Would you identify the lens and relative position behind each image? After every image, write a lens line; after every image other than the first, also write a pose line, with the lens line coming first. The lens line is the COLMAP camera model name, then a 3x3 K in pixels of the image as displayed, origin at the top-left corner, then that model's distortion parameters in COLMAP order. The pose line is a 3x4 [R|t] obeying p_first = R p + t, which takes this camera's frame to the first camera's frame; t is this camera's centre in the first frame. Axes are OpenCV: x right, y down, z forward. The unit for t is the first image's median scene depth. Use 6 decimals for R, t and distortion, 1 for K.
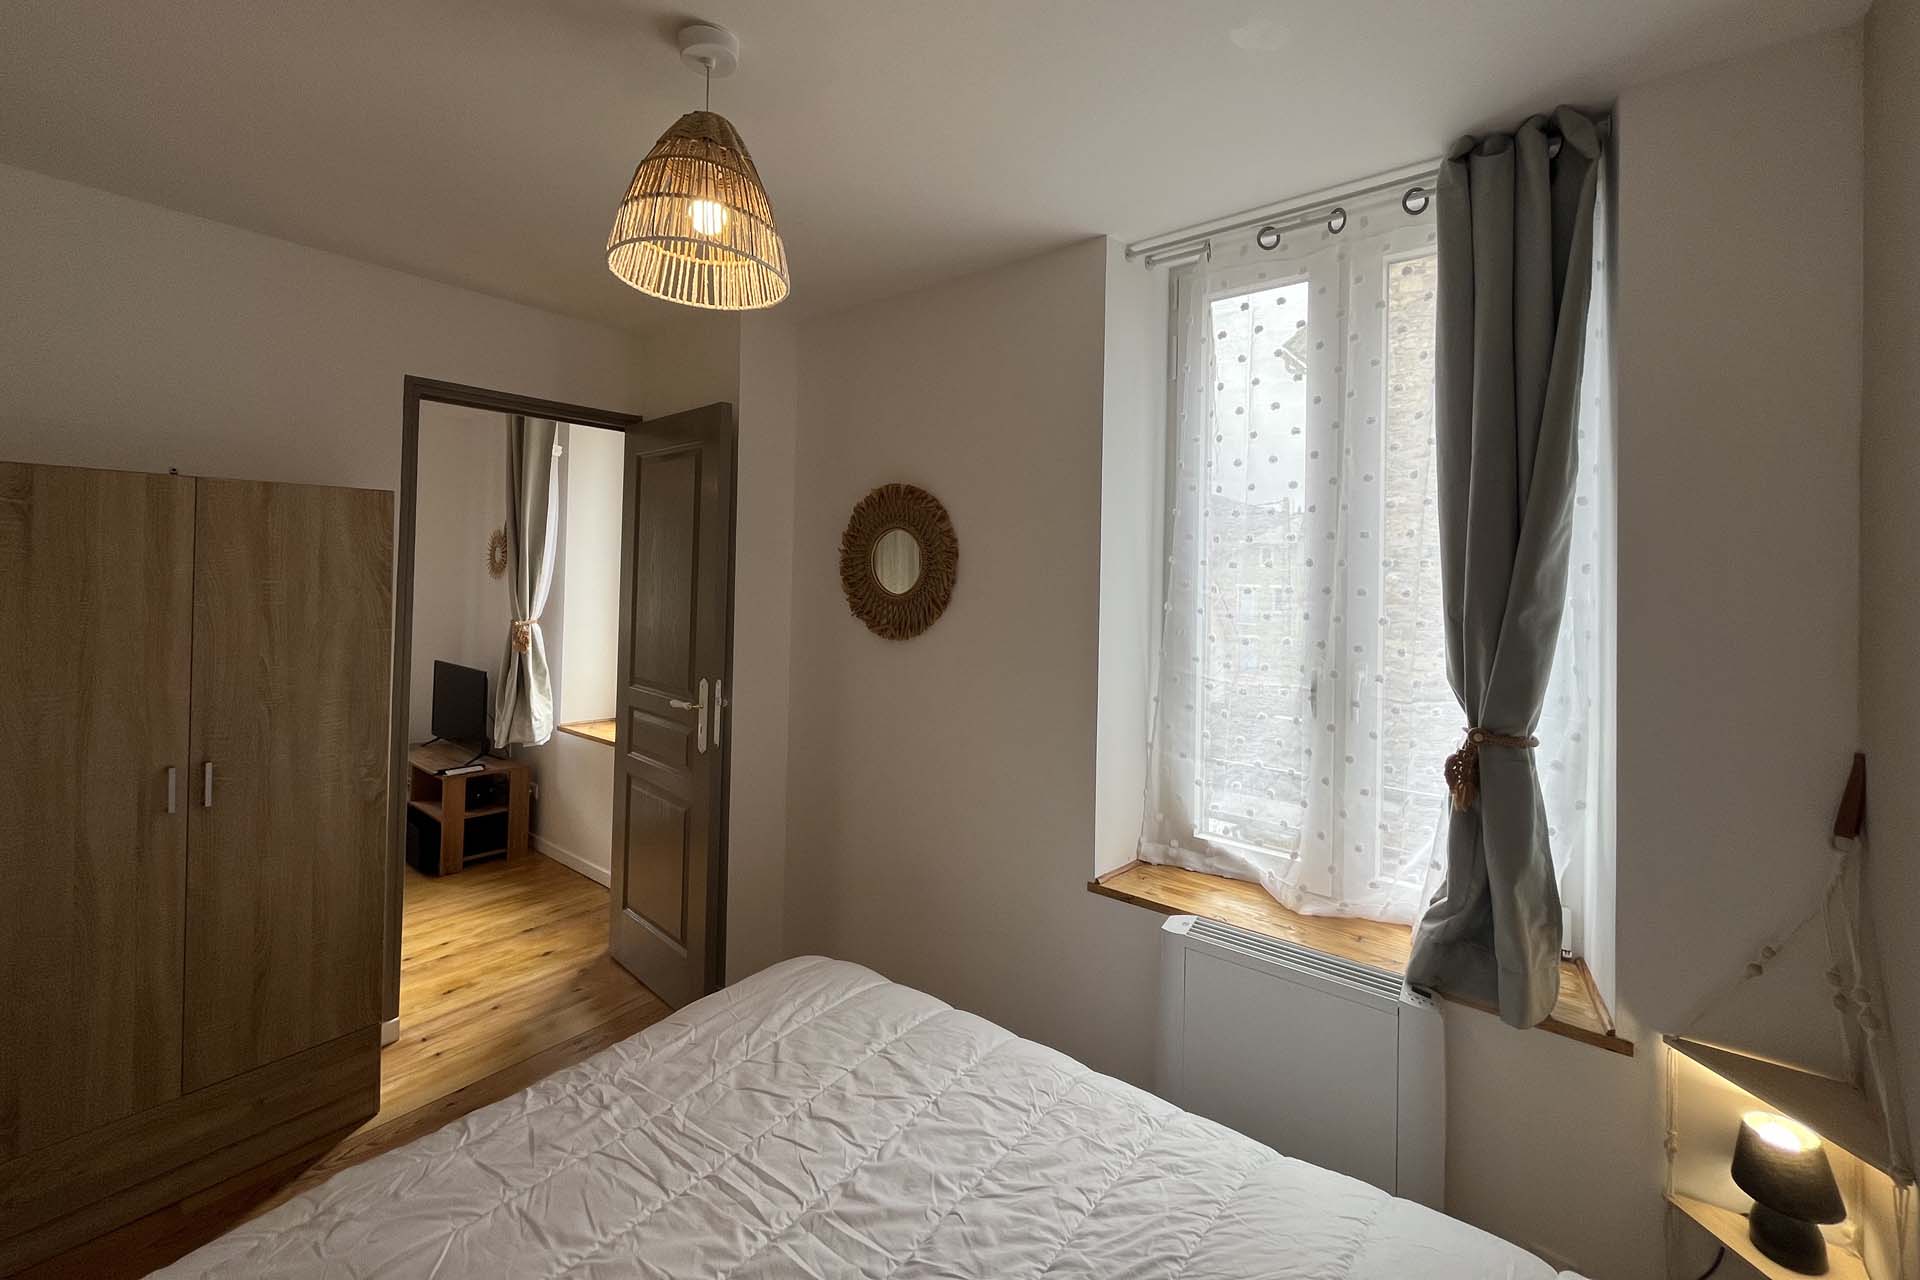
lens RADIAL K [[768.7, 0, 955.6], [0, 768.7, 563.7], [0, 0, 1]] dist [-0.002608, -0.000067]
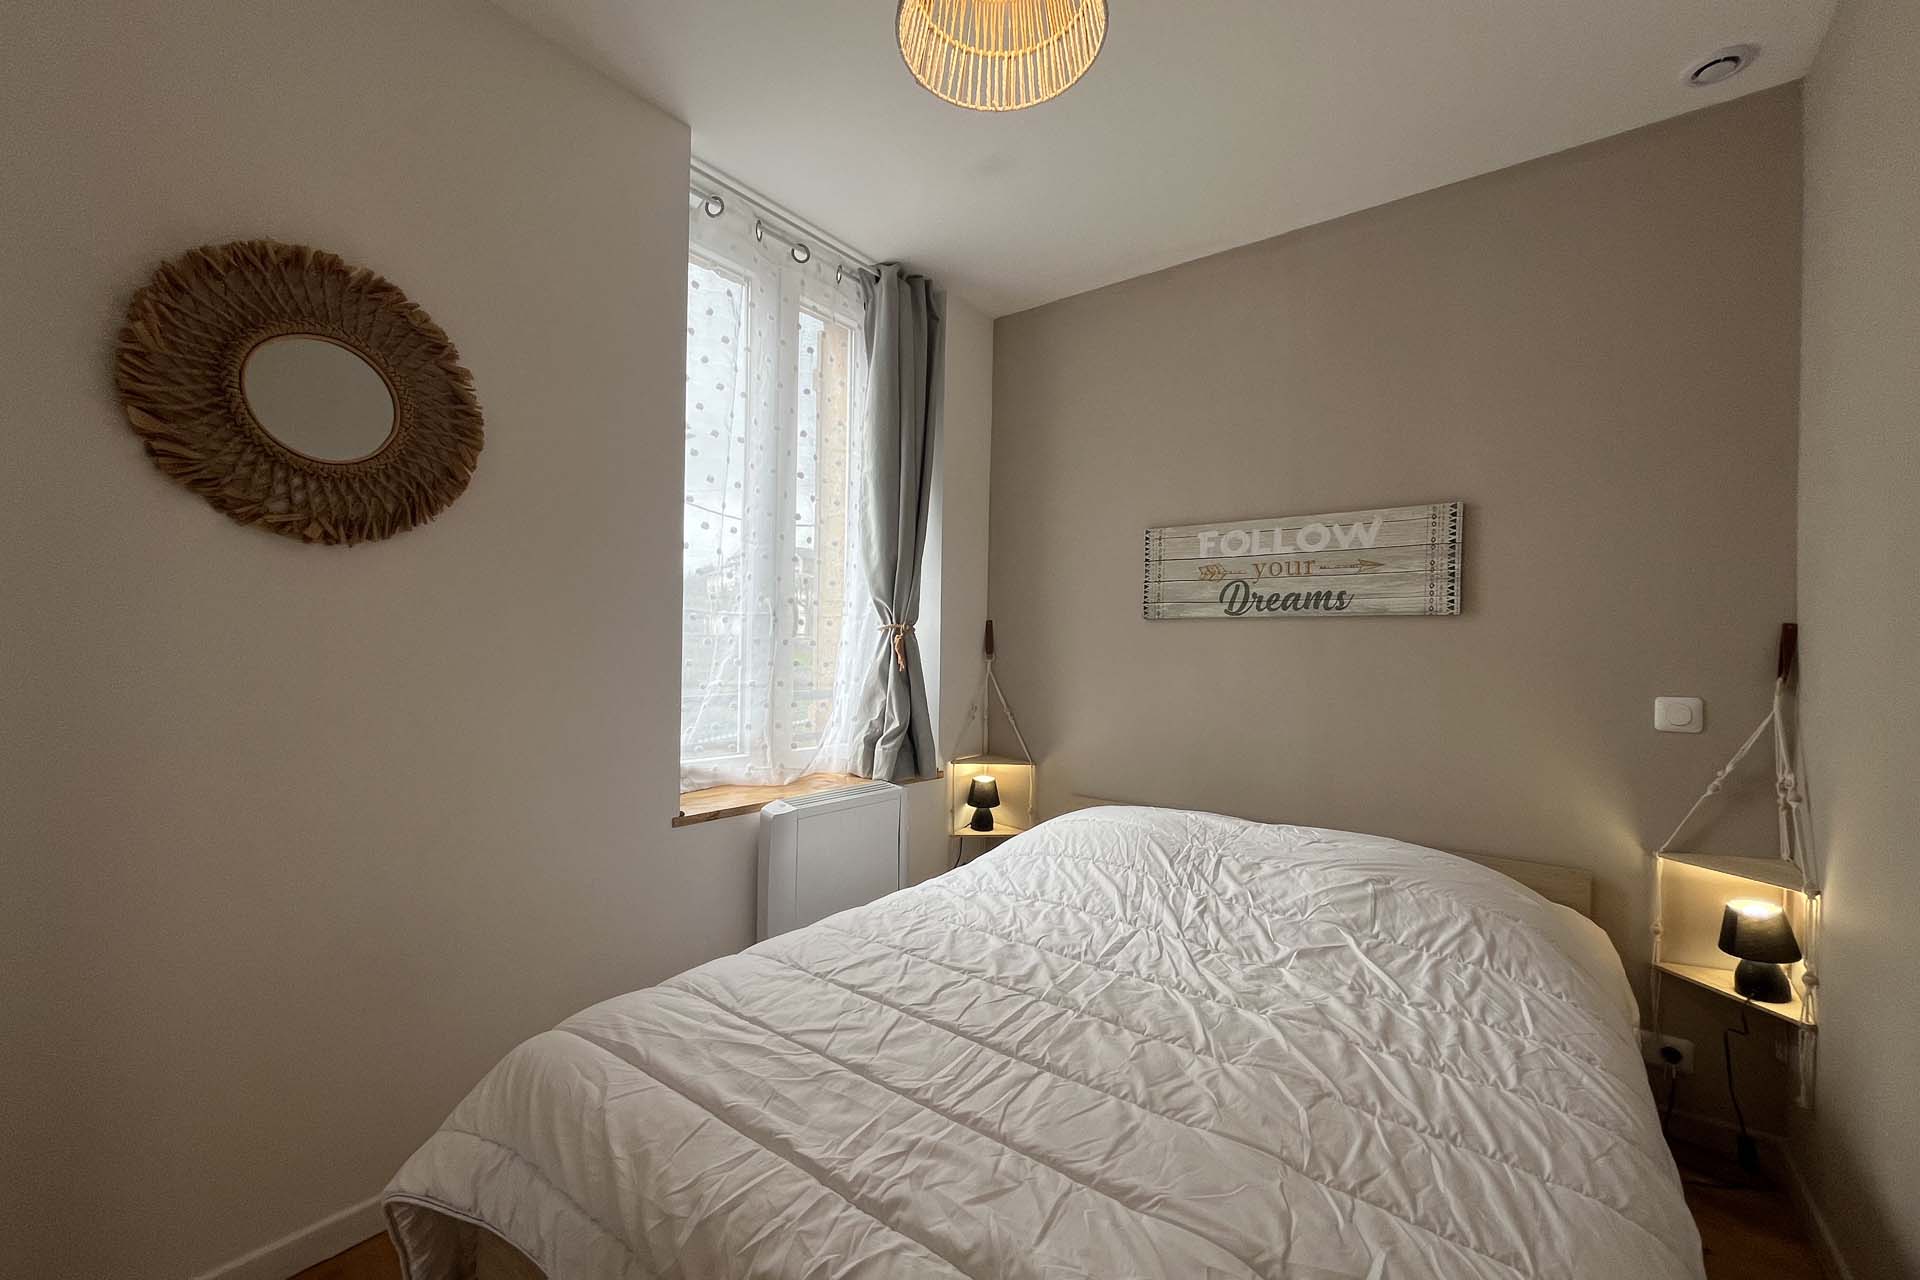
lens RADIAL K [[768.7, 0, 957.2], [0, 768.7, 653.3], [0, 0, 1]] dist [-0.002608, -0.000067]
pose [[-0.022998, -0.022485, 0.999483, -1.041257], [-0.039568, 0.998984, 0.021563, 0.243526], [-0.998952, -0.039051, -0.023864, 0.925146]]
